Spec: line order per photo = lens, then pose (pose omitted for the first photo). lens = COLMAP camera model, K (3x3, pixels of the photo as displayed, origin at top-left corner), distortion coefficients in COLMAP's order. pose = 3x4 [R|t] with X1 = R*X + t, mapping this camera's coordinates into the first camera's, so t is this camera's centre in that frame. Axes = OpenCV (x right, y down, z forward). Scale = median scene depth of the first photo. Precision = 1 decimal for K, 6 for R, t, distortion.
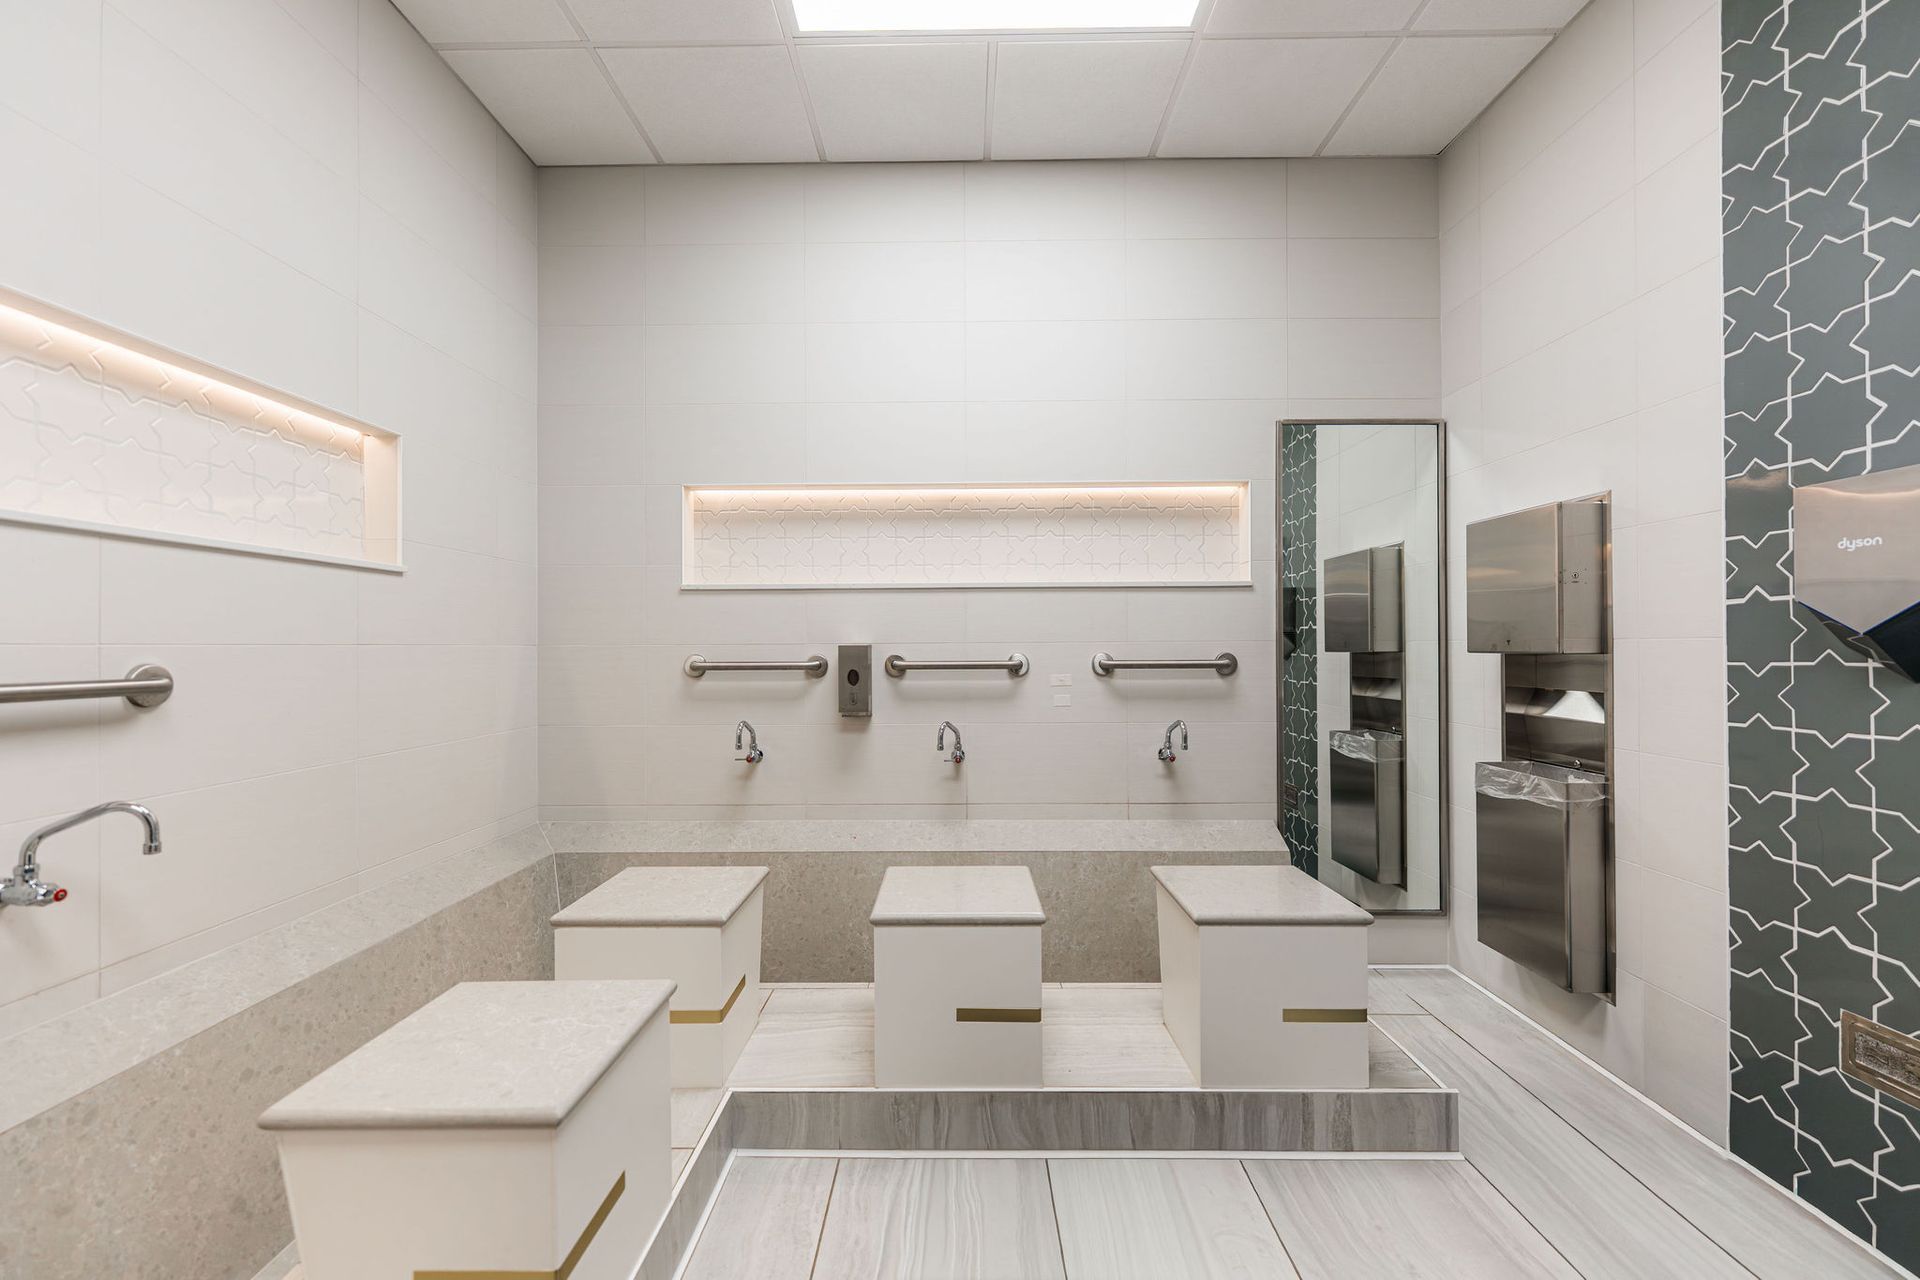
lens RADIAL K [[767.9, 0, 960.0], [0, 767.9, 640.0], [0, 0, 1]] dist [0.001544, -0.000106]
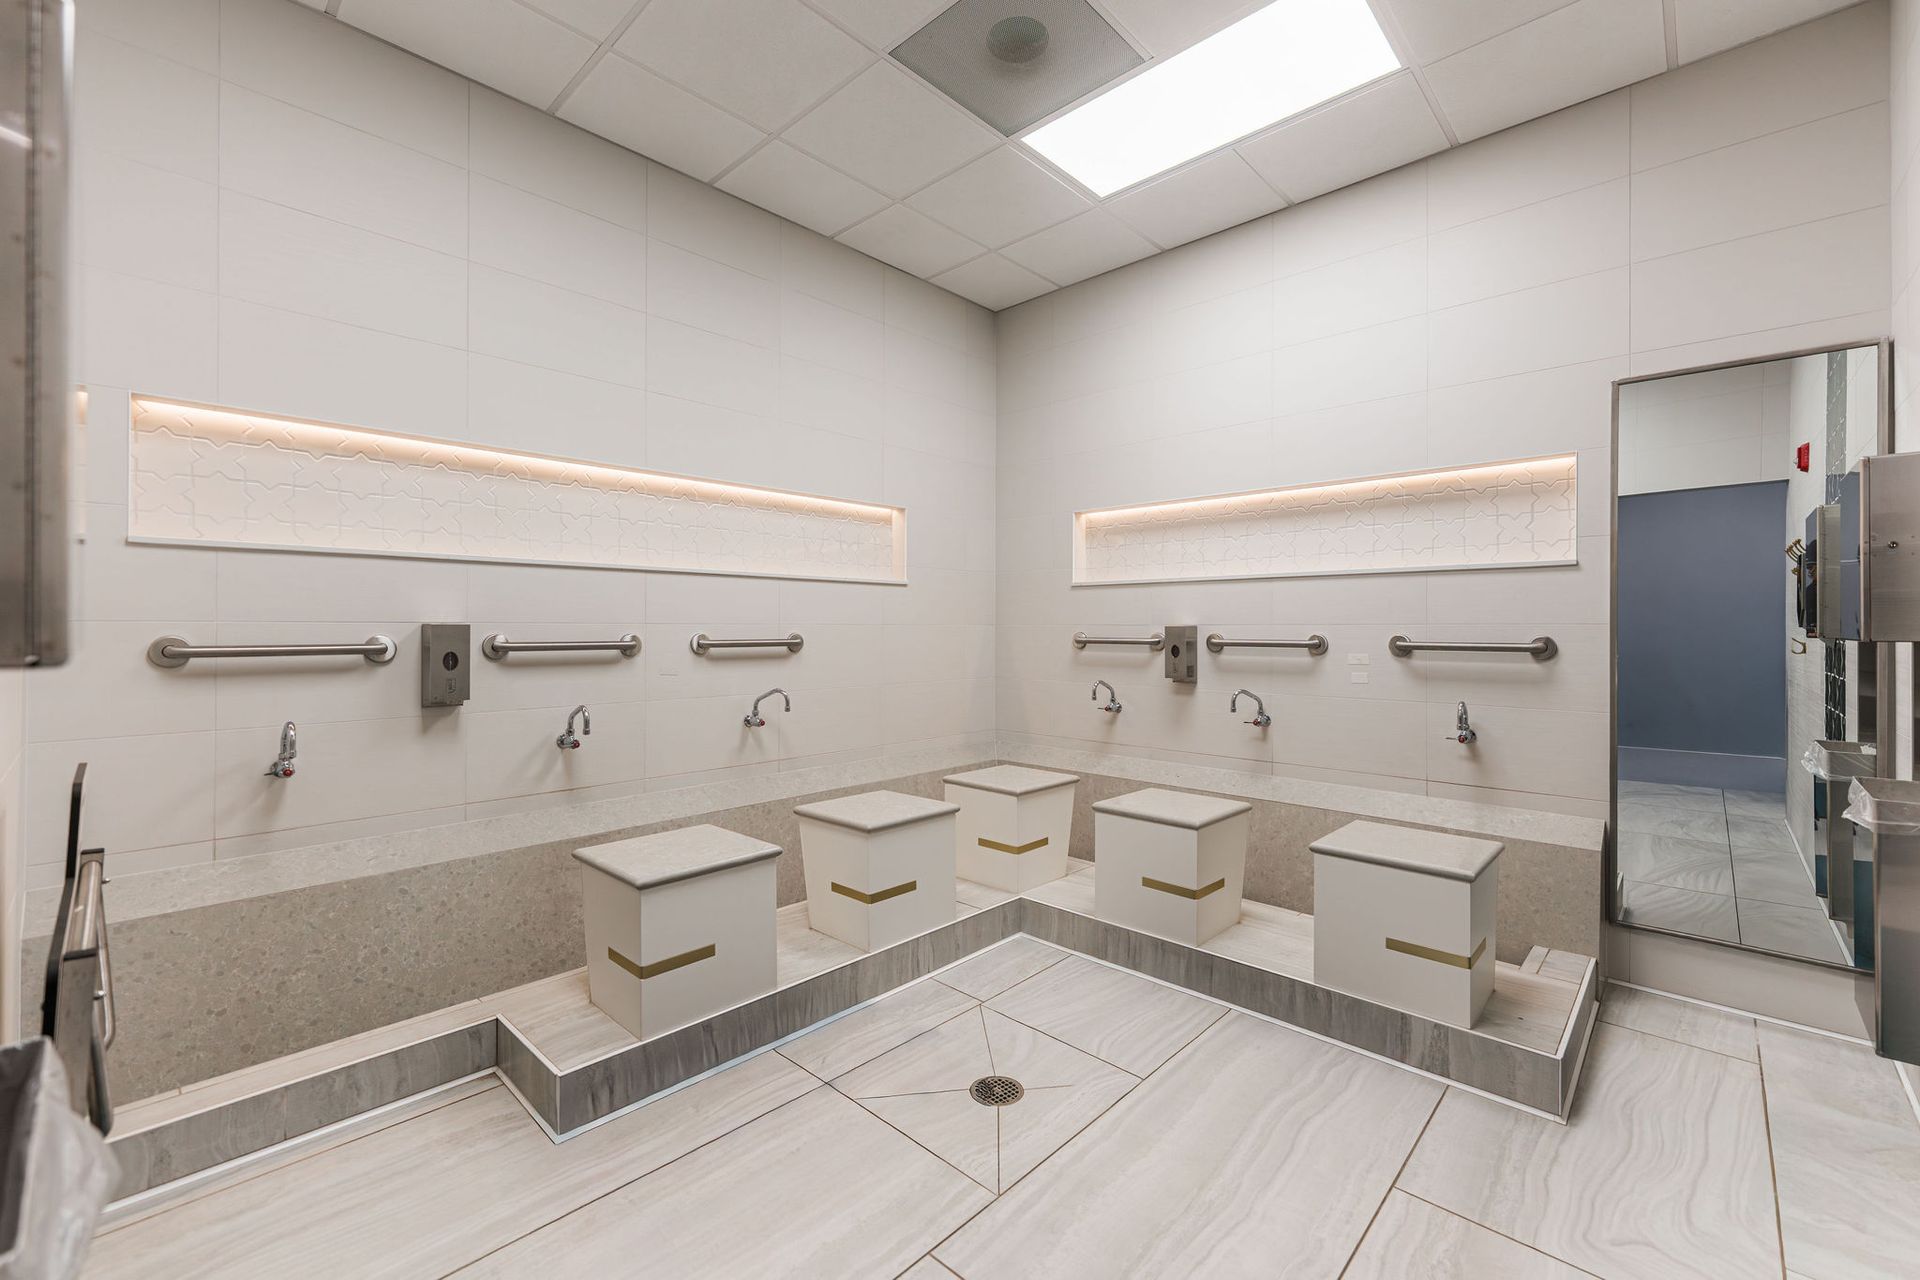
lens RADIAL K [[795.0, 0, 962.1], [0, 795.0, 618.0], [0, 0, 1]] dist [0.002283, 0.000158]
pose [[0.734051, -0.001641, -0.679093, 0.489241], [0.000464, 0.999998, -0.001915, -0.004332], [0.679095, 0.001090, 0.734050, -0.213756]]
